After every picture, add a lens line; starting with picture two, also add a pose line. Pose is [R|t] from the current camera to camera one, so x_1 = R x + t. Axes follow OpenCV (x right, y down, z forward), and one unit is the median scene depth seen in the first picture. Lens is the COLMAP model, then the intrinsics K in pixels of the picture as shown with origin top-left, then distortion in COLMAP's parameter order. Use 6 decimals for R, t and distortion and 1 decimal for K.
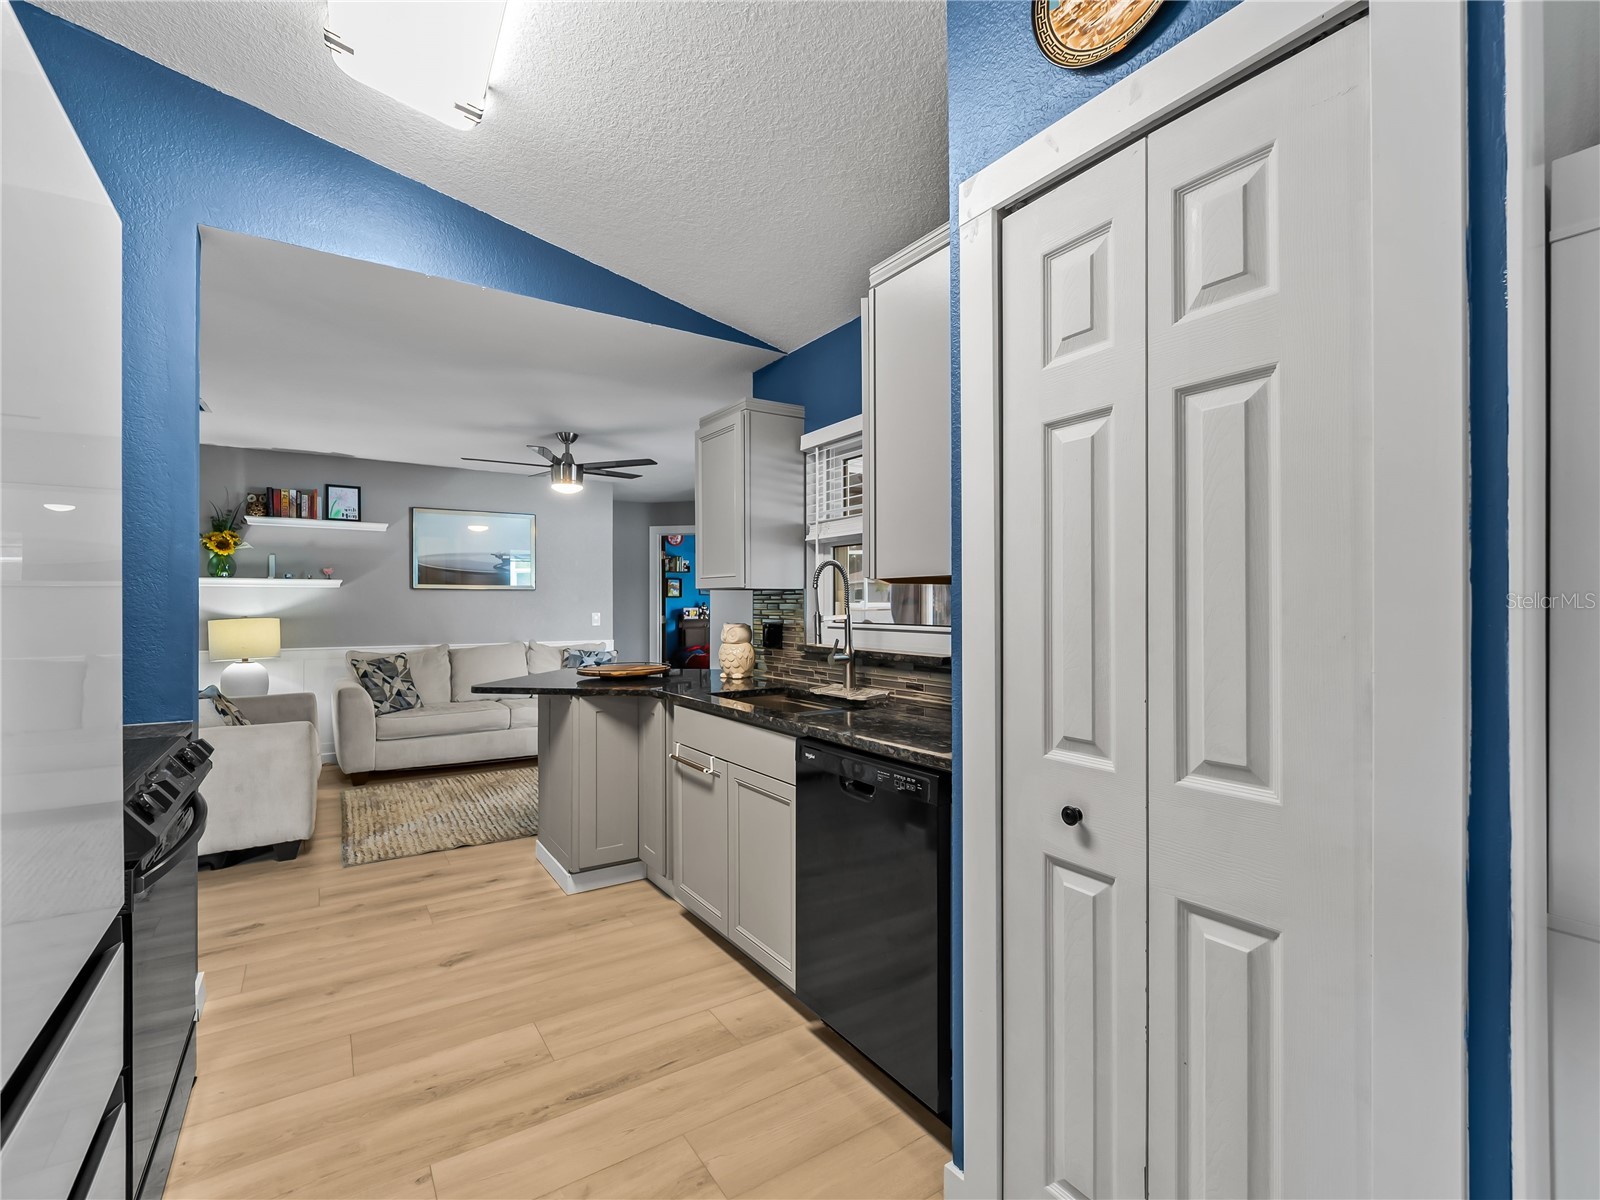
lens RADIAL K [[746.3, 0, 823.4], [0, 746.3, 598.4], [0, 0, 1]] dist [0.000320, -0.000061]
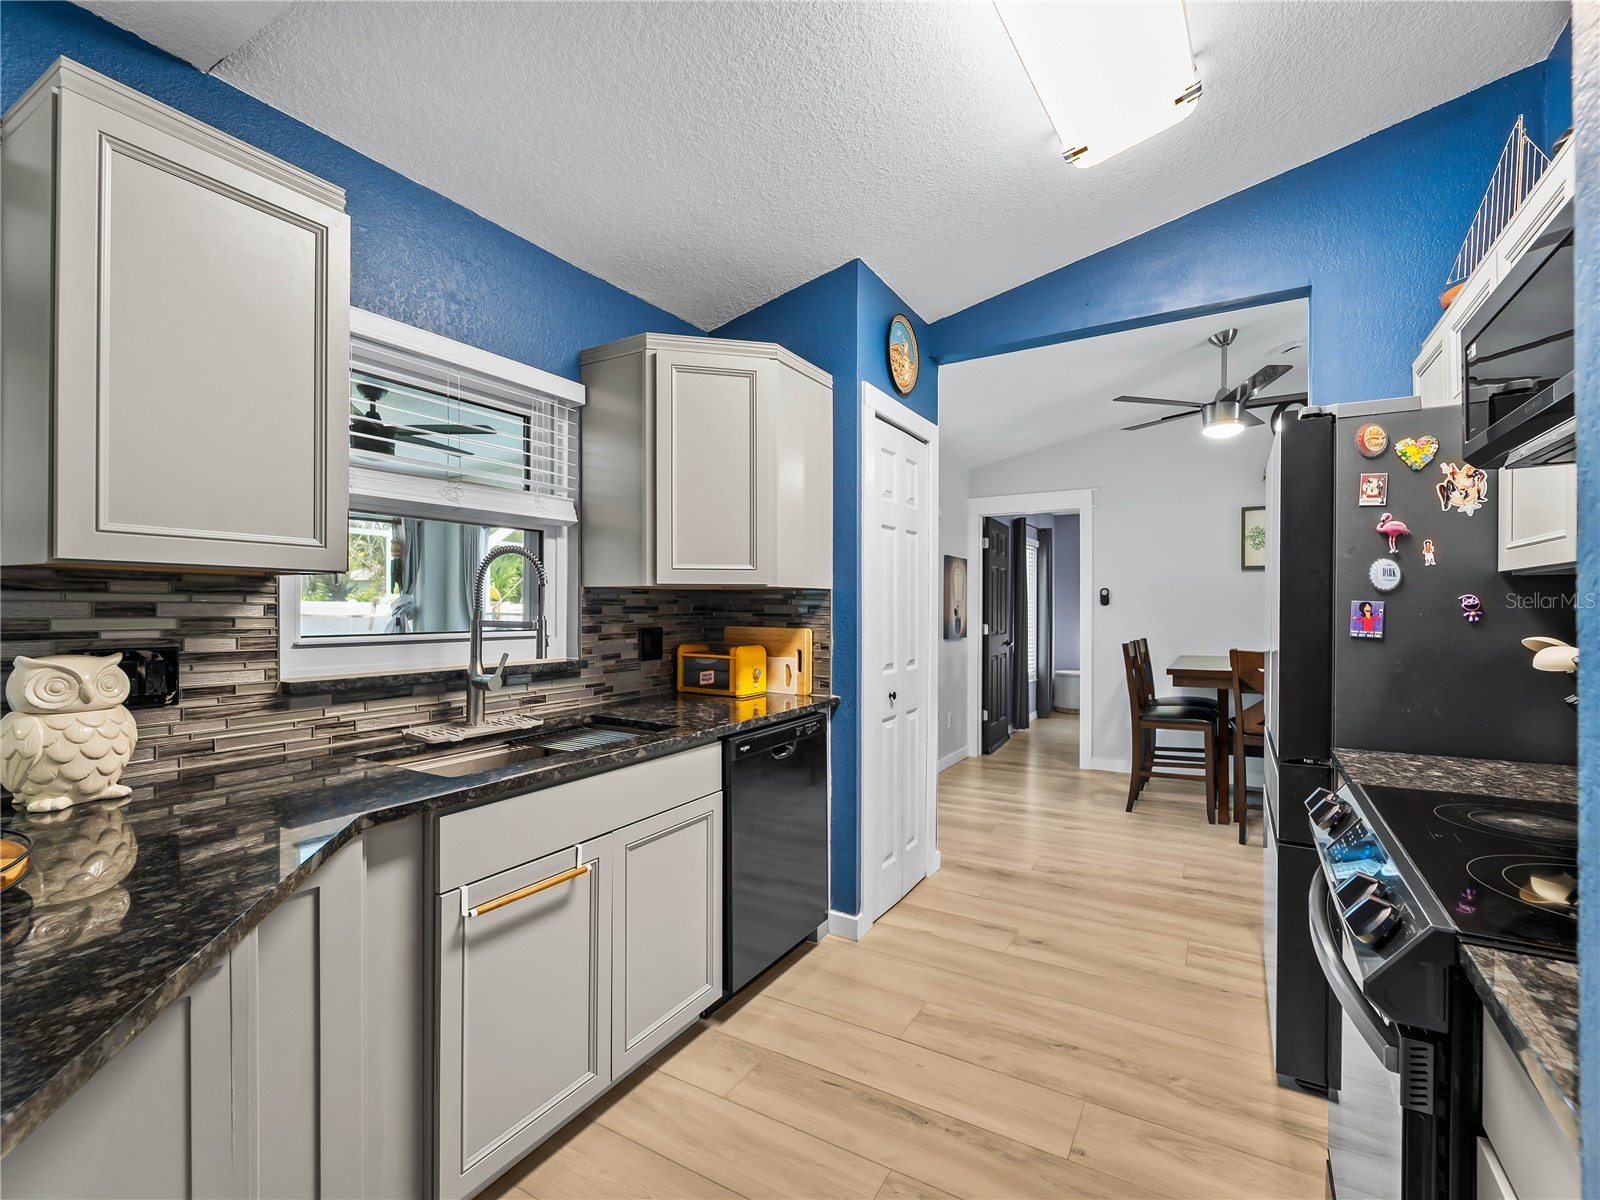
lens RADIAL K [[724.4, 0, 801.1], [0, 724.4, 611.1], [0, 0, 1]] dist [-0.000091, -0.000257]
pose [[-0.427547, -0.004821, 0.903980, -0.870317], [-0.006429, 0.999977, 0.002293, 0.011434], [-0.903970, -0.004832, -0.427568, 1.212165]]
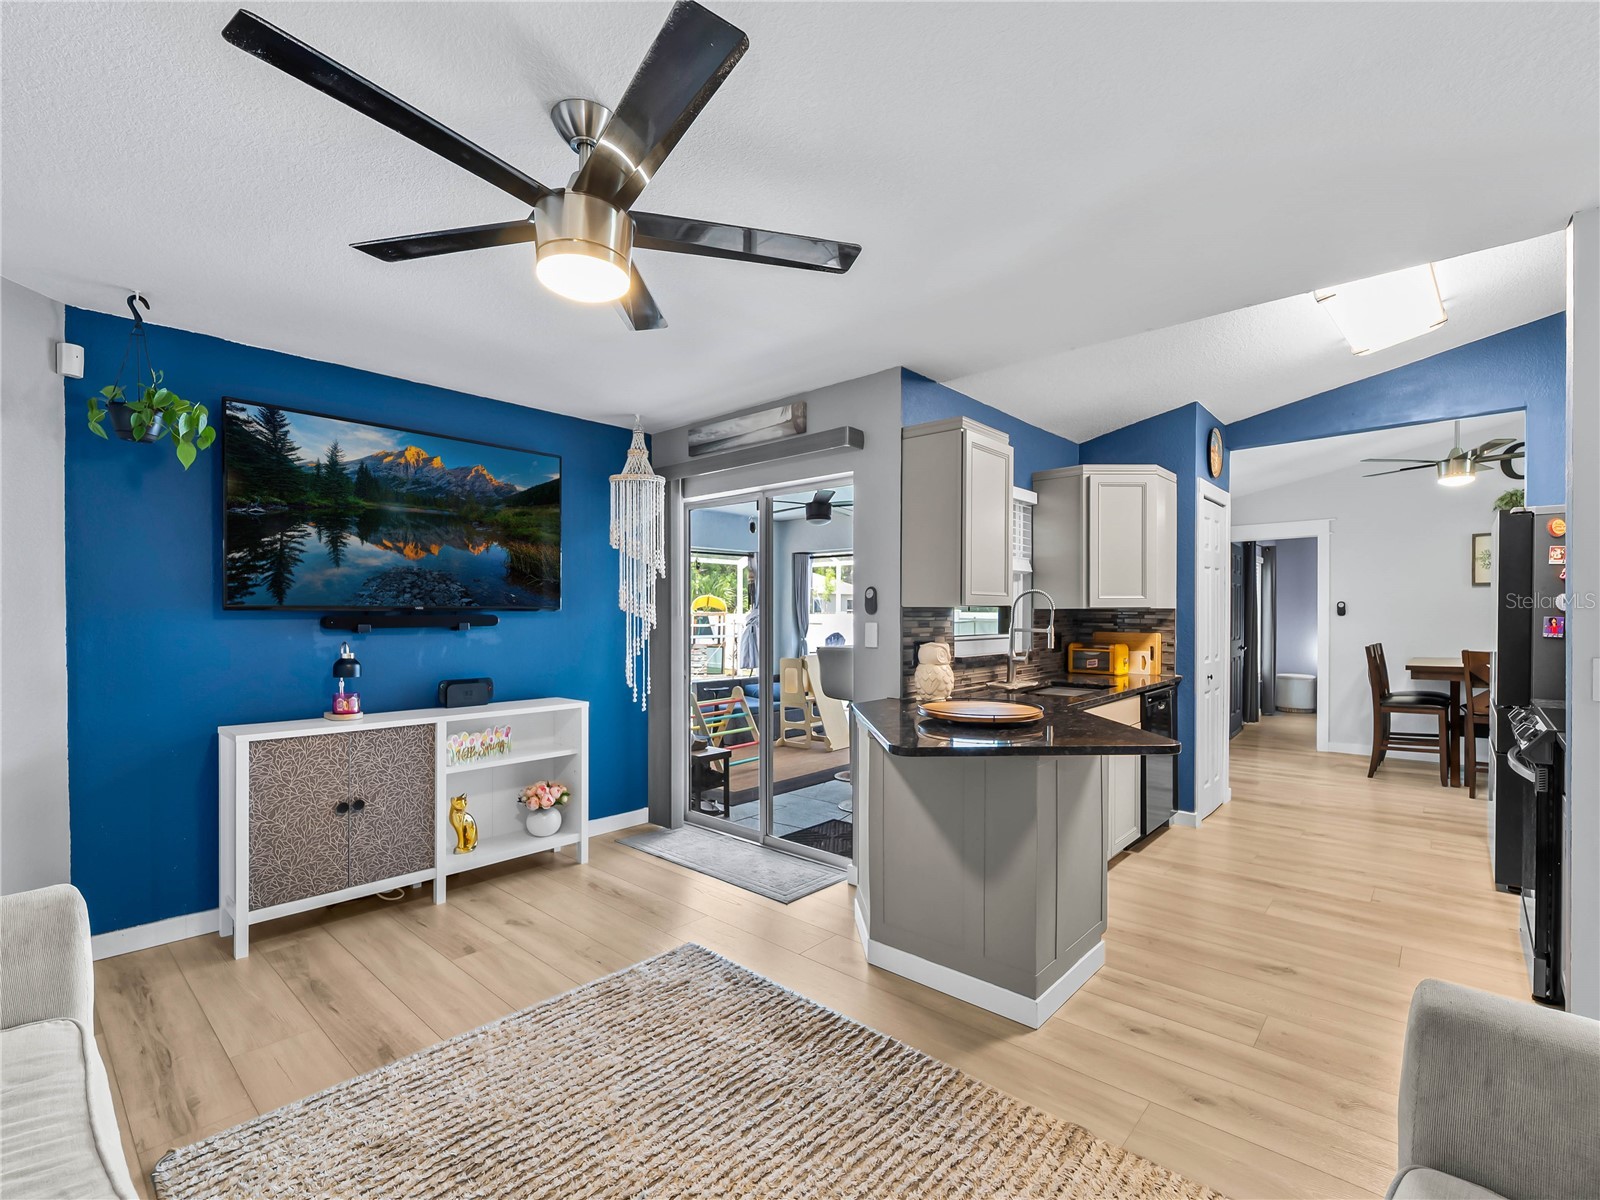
lens RADIAL K [[726.4, 0, 806.9], [0, 726.4, 624.1], [0, 0, 1]] dist [-0.002379, -0.001041]
pose [[-0.244187, -0.010438, 0.969672, -1.401868], [-0.003100, 0.999945, 0.009983, 0.002958], [-0.969723, -0.000568, -0.244206, 2.026864]]
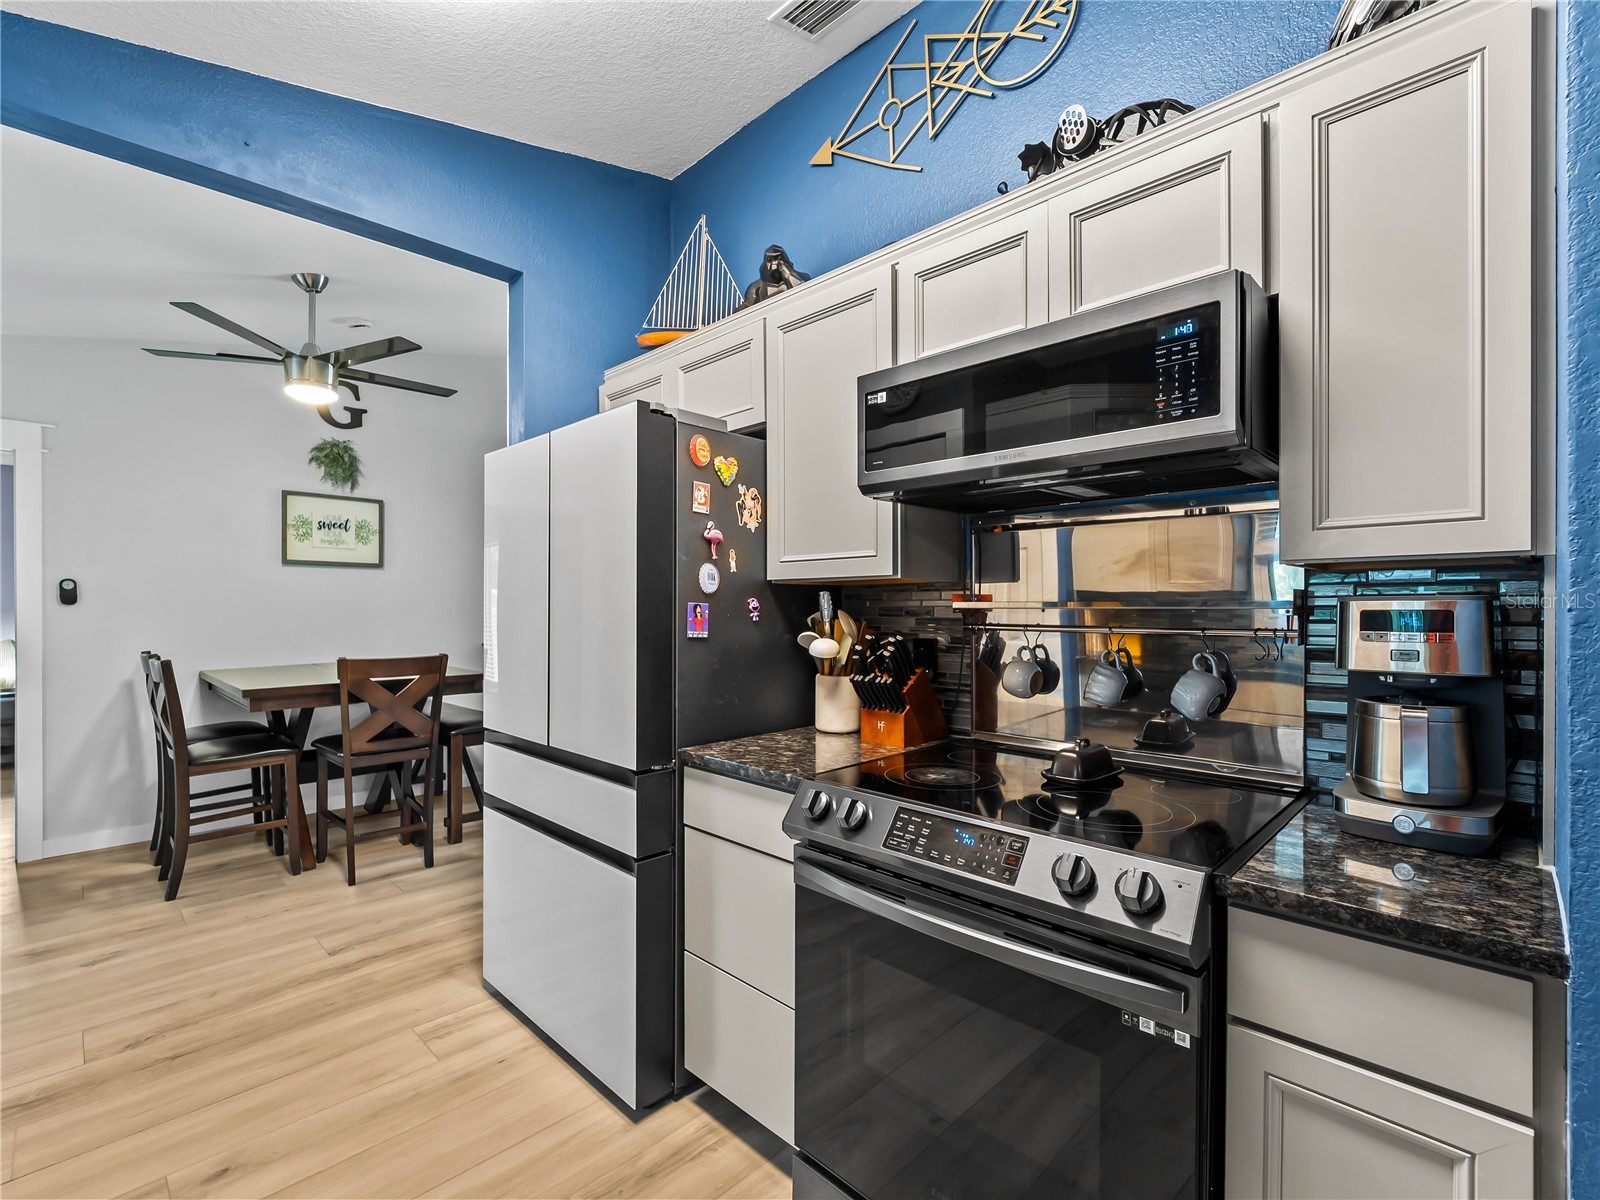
lens RADIAL K [[724.4, 0, 801.1], [0, 724.4, 611.1], [0, 0, 1]] dist [-0.000091, -0.000257]
pose [[-0.979509, -0.001757, -0.201394, -0.403330], [-0.000948, 0.999991, -0.004112, 0.010916], [0.201400, -0.003837, -0.979502, 1.157447]]
